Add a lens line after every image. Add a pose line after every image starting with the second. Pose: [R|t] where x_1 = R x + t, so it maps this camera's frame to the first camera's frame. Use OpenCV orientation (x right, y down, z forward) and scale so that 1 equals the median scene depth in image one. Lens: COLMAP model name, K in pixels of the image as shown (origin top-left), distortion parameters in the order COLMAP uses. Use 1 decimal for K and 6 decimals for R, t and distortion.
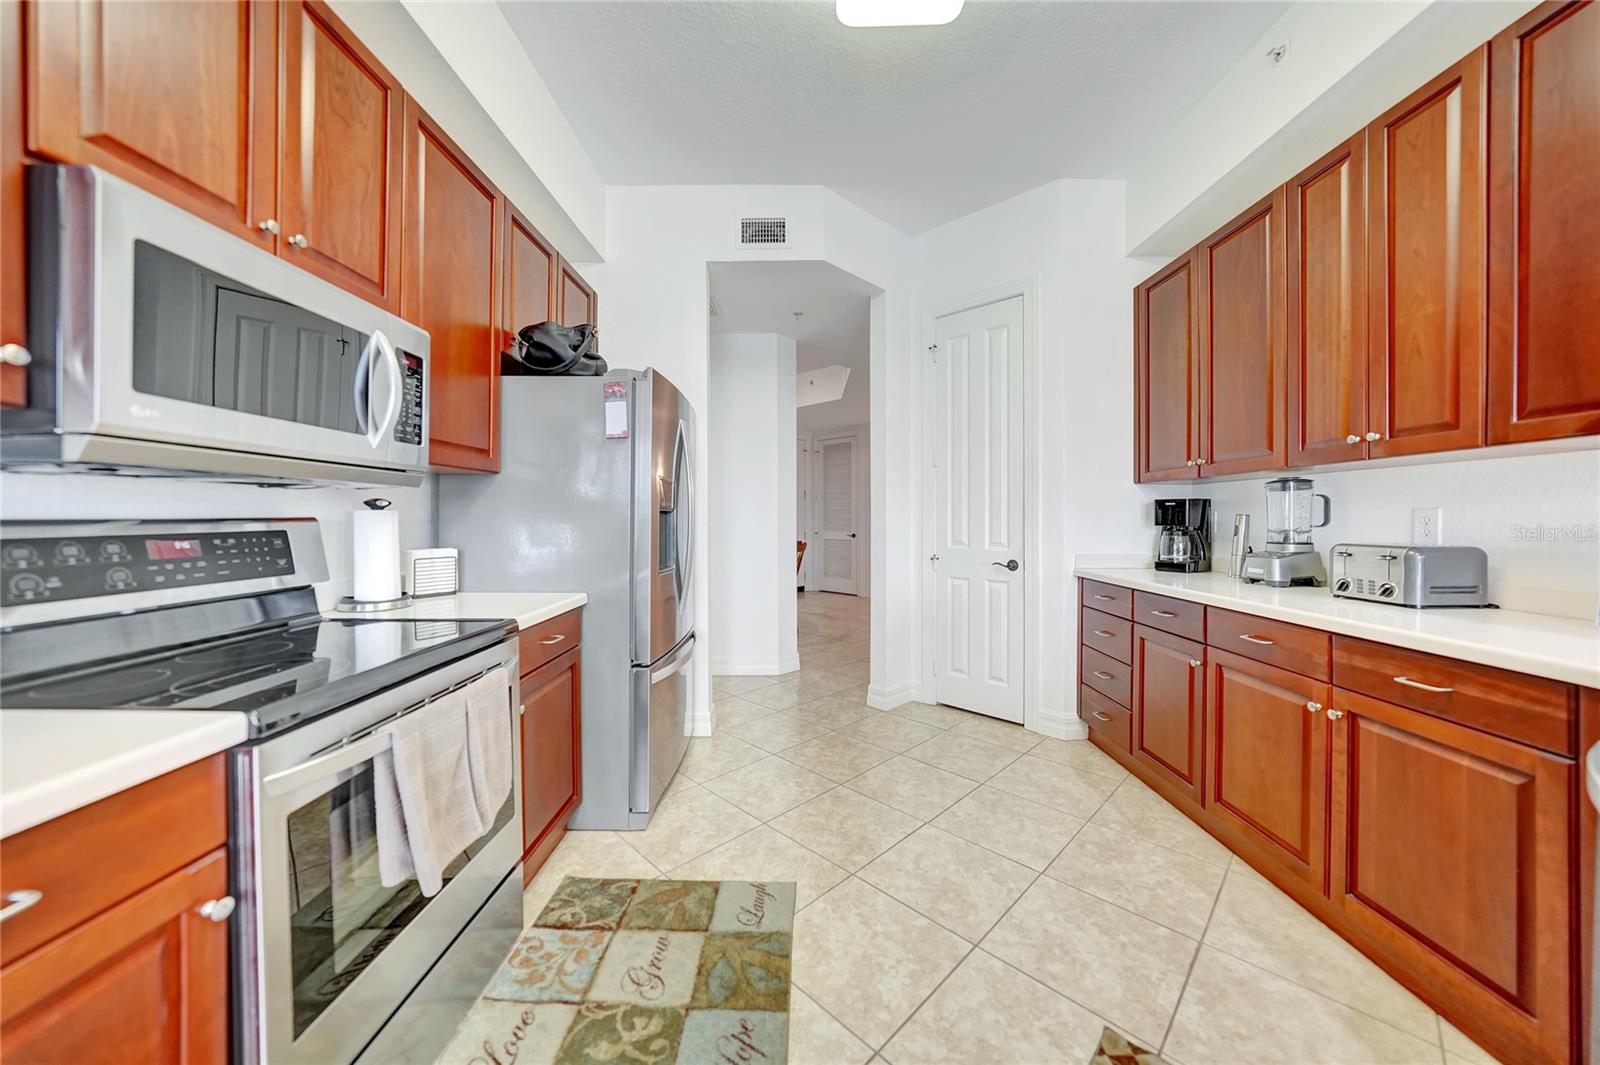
lens RADIAL K [[557.7, 0, 798.3], [0, 557.7, 524.4], [0, 0, 1]] dist [-0.021646, 0.005950]
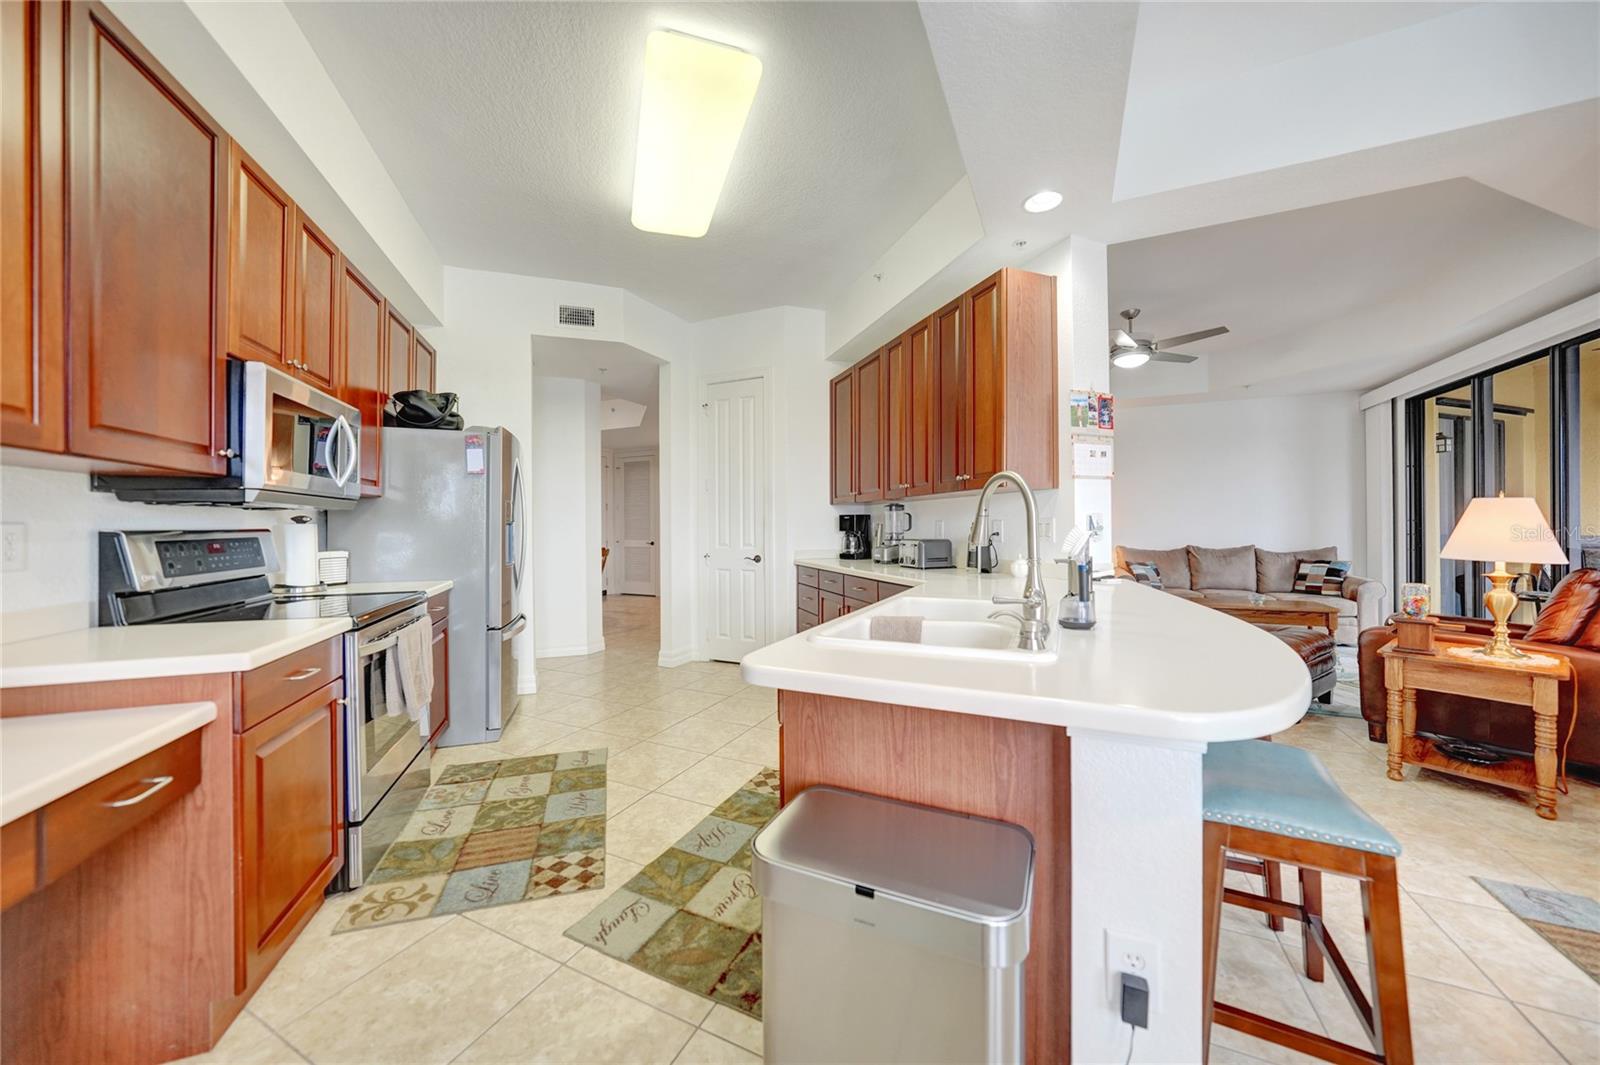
lens RADIAL K [[557.7, 0, 798.3], [0, 557.7, 524.4], [0, 0, 1]] dist [-0.021646, 0.005950]
pose [[0.940465, -0.004050, 0.339865, -0.023583], [0.010107, 0.999820, -0.016053, 0.009349], [-0.339739, 0.018532, 0.940337, -0.627490]]
